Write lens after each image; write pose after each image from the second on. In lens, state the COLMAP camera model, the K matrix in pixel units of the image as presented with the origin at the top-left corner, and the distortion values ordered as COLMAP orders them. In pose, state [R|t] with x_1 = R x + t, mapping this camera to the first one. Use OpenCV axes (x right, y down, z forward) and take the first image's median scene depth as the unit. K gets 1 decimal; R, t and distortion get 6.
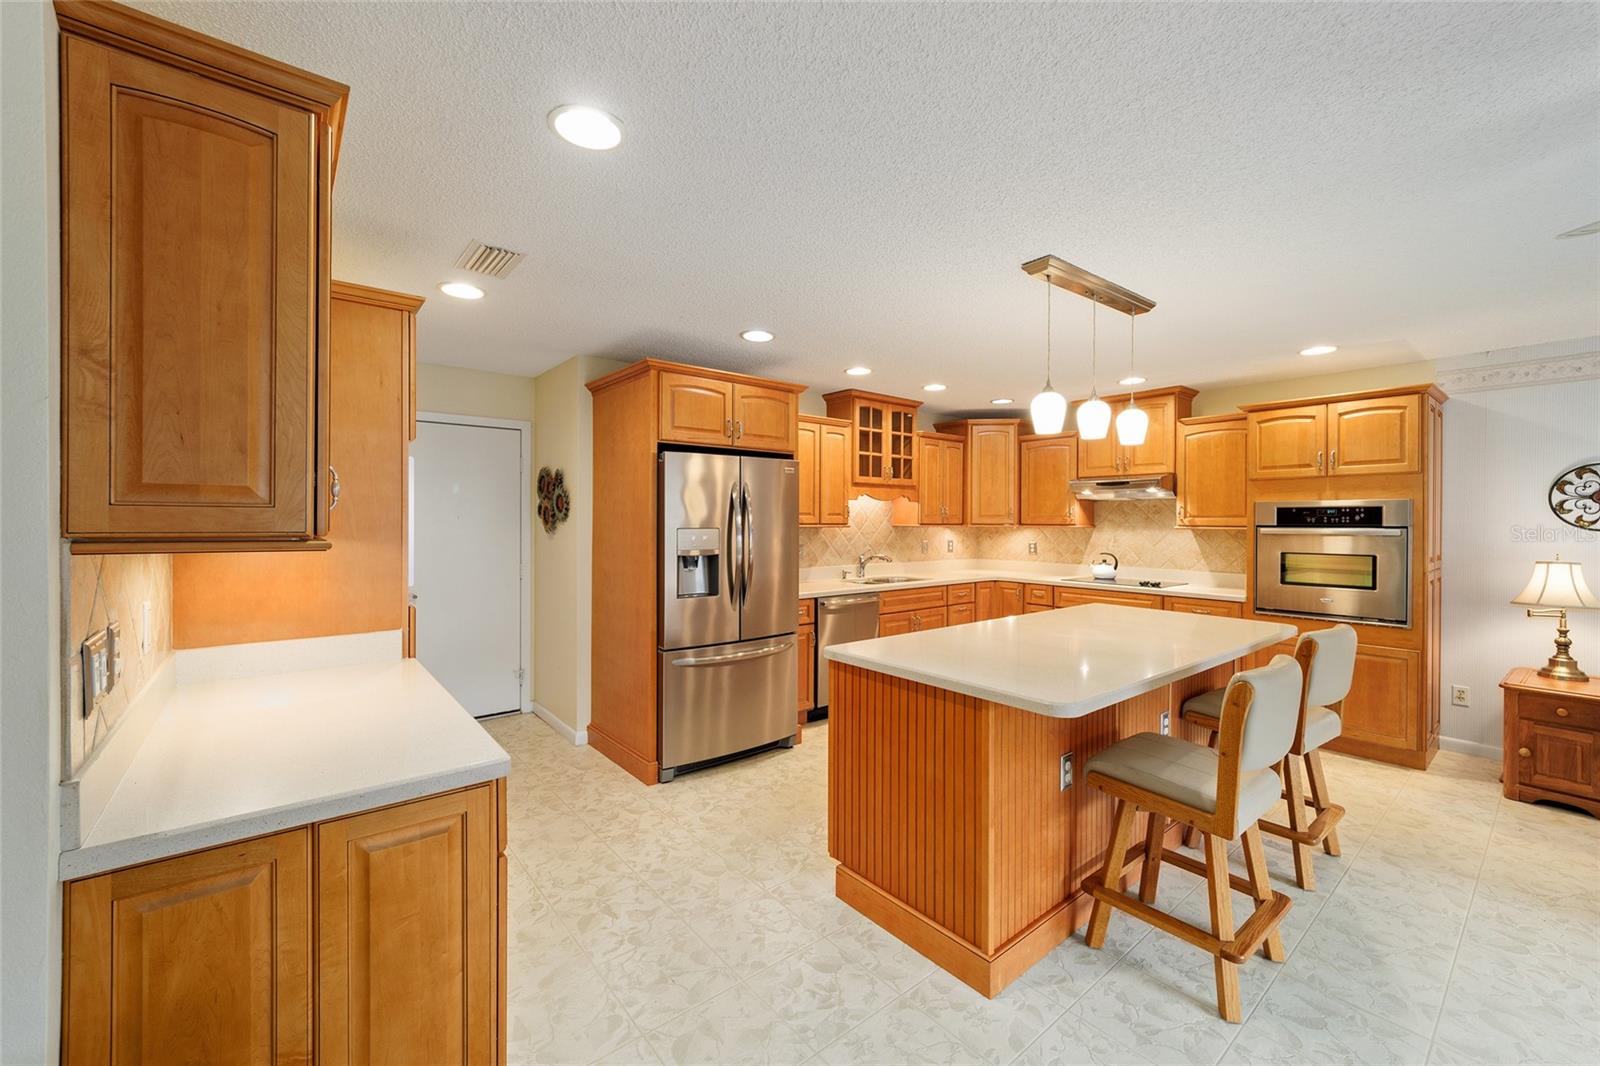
lens RADIAL K [[637.8, 0, 791.5], [0, 637.8, 523.9], [0, 0, 1]] dist [0.001075, -0.001584]
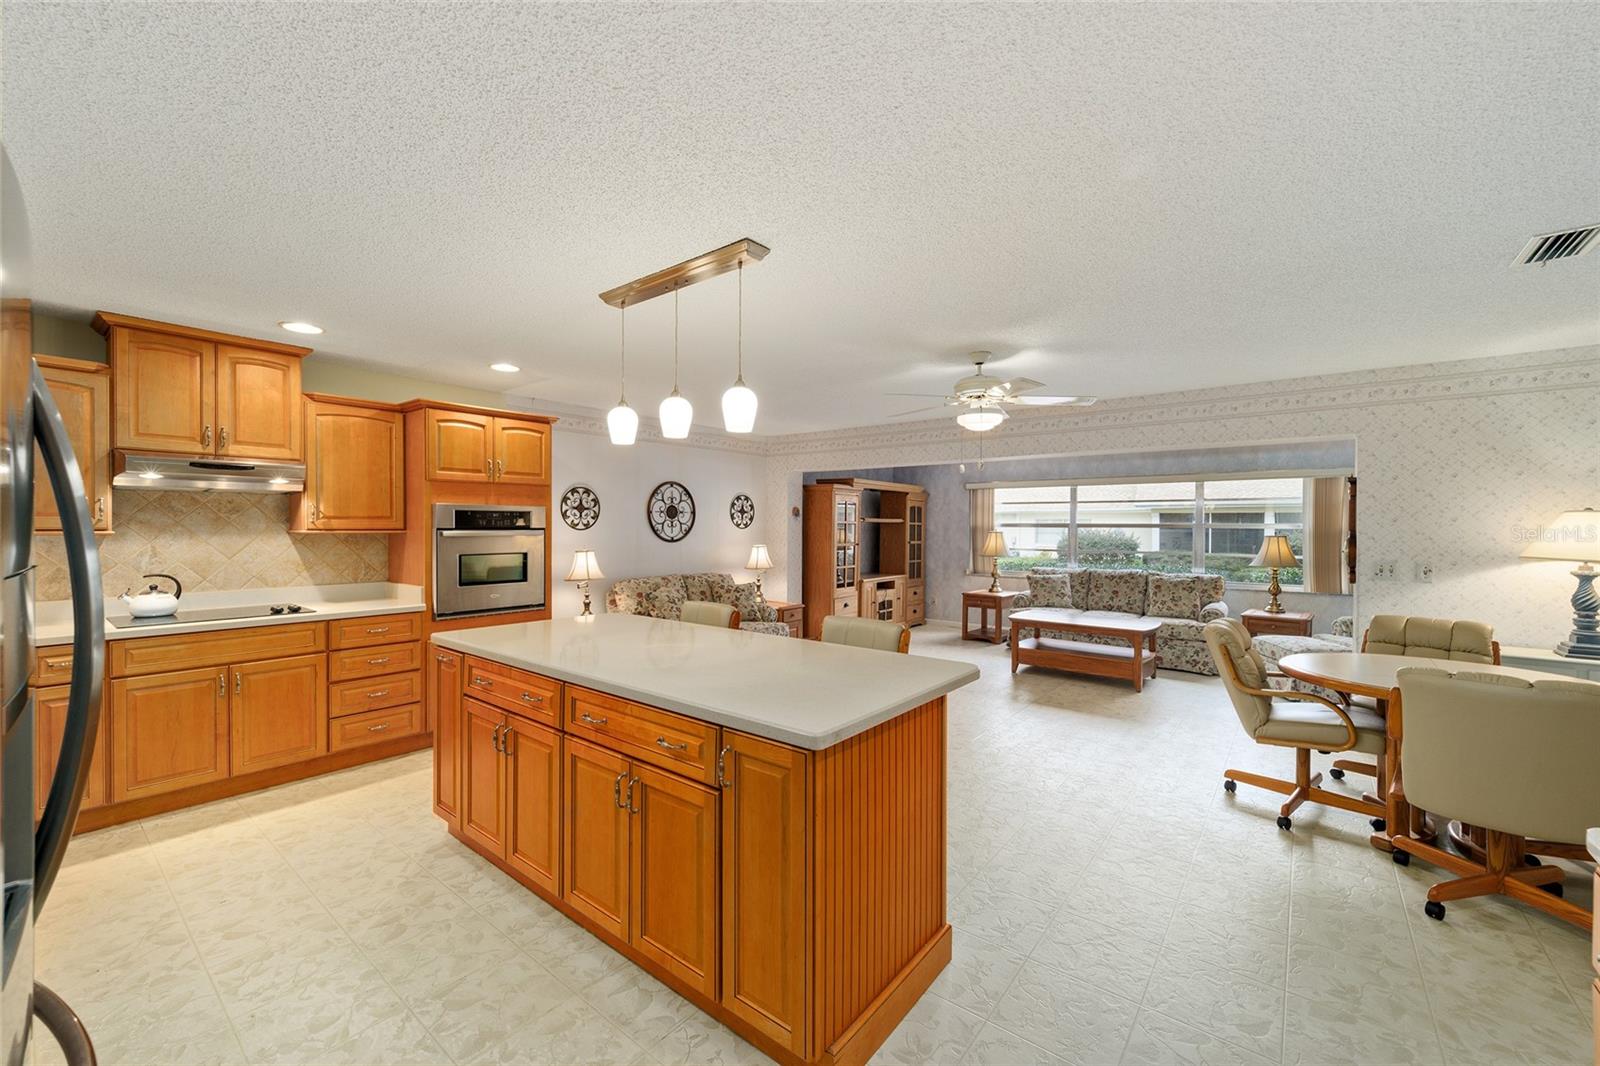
lens RADIAL K [[637.8, 0, 789.6], [0, 637.8, 530.6], [0, 0, 1]] dist [0.001075, -0.001584]
pose [[-0.213491, -0.012592, 0.976864, -0.328223], [0.001200, 0.999913, 0.013151, -0.005919], [-0.976944, 0.003980, -0.213457, 0.704399]]
